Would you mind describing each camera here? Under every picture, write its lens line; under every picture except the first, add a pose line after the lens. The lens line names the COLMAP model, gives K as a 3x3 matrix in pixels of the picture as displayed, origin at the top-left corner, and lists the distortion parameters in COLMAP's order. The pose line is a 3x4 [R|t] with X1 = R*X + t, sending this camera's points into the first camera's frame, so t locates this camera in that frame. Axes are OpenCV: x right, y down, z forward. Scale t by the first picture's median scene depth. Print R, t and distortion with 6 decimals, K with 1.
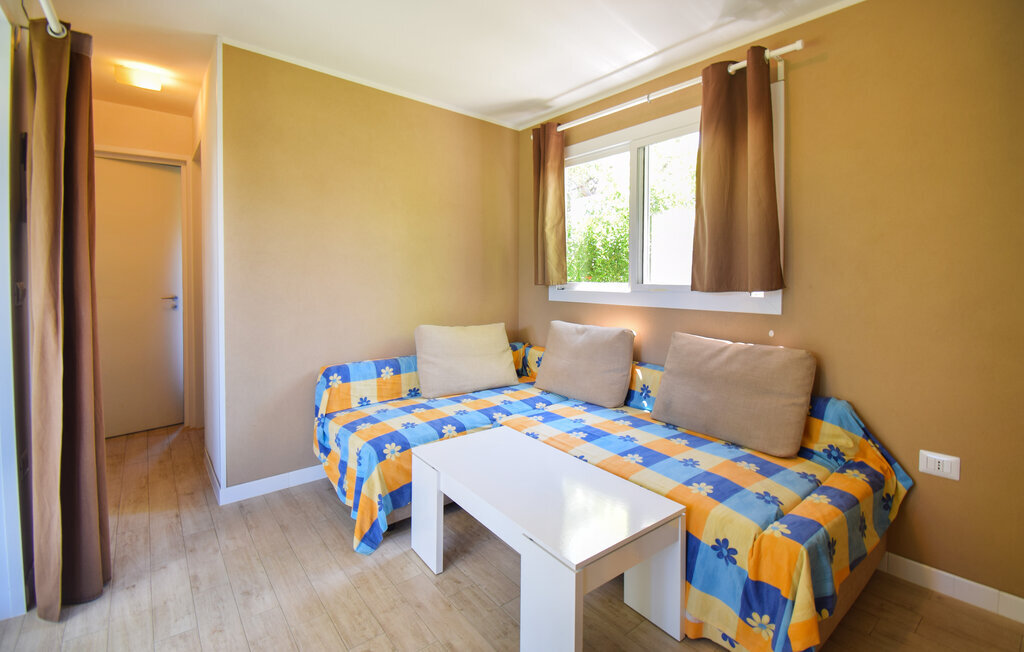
lens RADIAL K [[444.5, 0, 521.2], [0, 444.5, 288.9], [0, 0, 1]] dist [0.017663, -0.020621]
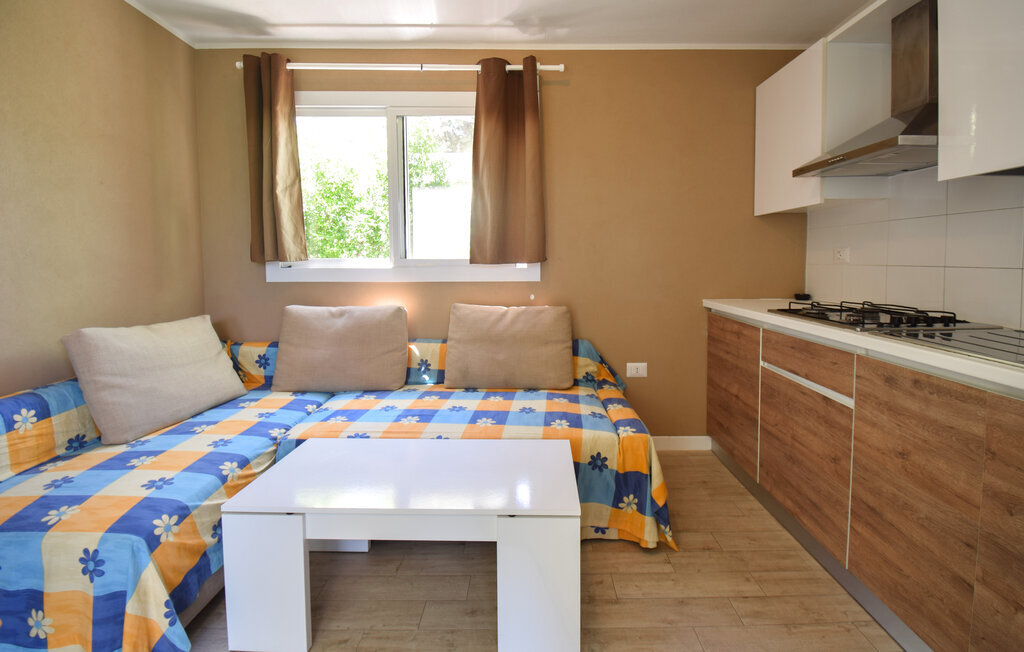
lens RADIAL K [[444.5, 0, 521.2], [0, 444.5, 288.9], [0, 0, 1]] dist [0.017663, -0.020621]
pose [[0.644521, -0.051133, 0.762875, -0.363202], [0.023874, 0.998621, 0.046764, 0.017403], [-0.764213, -0.011928, 0.644853, 0.205818]]
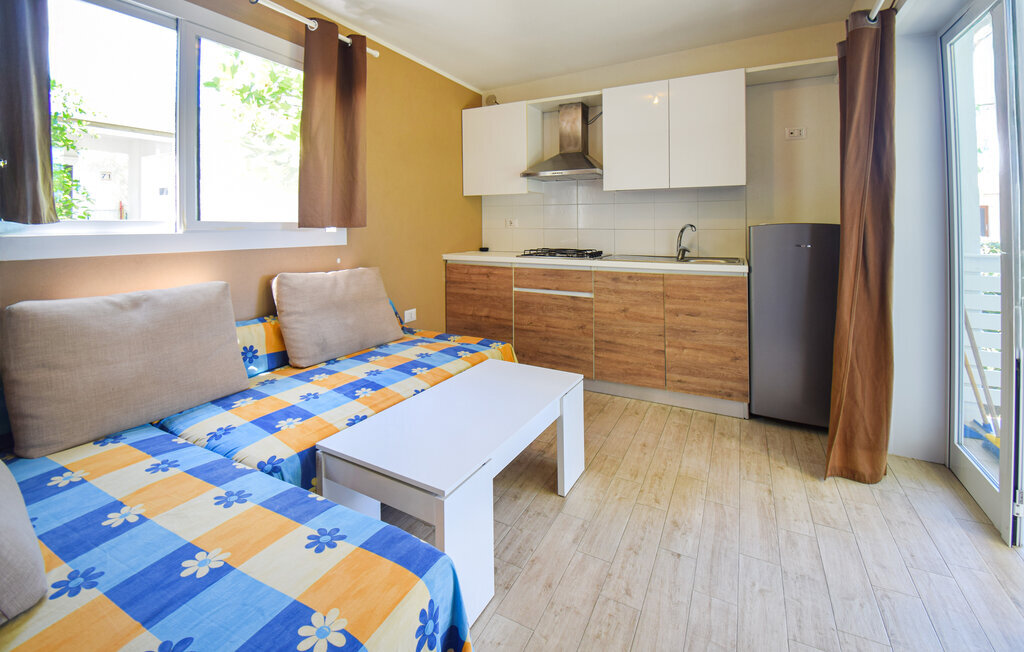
lens RADIAL K [[440.5, 0, 480.6], [0, 440.5, 227.7], [0, 0, 1]] dist [-0.000178, -0.000171]
pose [[-0.333165, -0.003721, 0.942861, -0.666037], [0.023731, 0.999642, 0.012331, 0.001430], [-0.942570, 0.026483, -0.332958, 0.937123]]
